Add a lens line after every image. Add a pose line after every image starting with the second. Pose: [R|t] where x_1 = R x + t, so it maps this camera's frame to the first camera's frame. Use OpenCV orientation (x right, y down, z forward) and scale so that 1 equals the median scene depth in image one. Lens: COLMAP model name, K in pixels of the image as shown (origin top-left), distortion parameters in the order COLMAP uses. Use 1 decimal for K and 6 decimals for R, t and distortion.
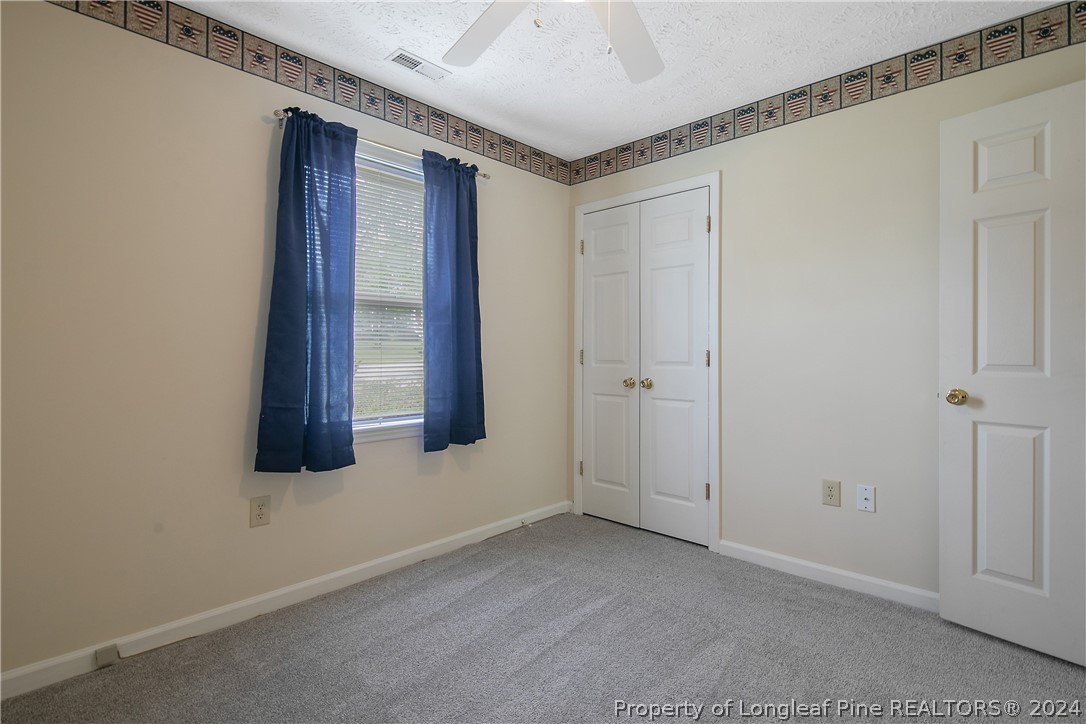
lens RADIAL K [[523.9, 0, 543.4], [0, 523.9, 353.3], [0, 0, 1]] dist [0.002350, -0.003803]
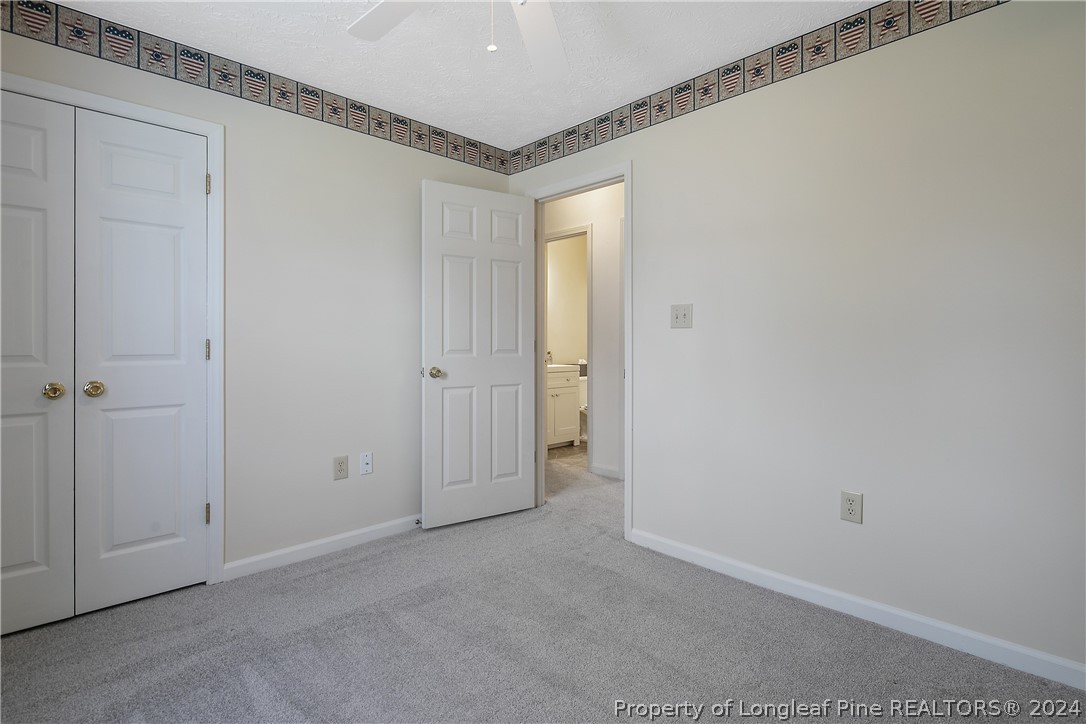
lens RADIAL K [[523.9, 0, 547.0], [0, 523.9, 345.1], [0, 0, 1]] dist [0.002350, -0.003803]
pose [[0.056270, -0.004724, 0.998404, -0.550345], [0.001636, 0.999988, 0.004639, 0.000091], [-0.998414, 0.001372, 0.056277, 0.505657]]
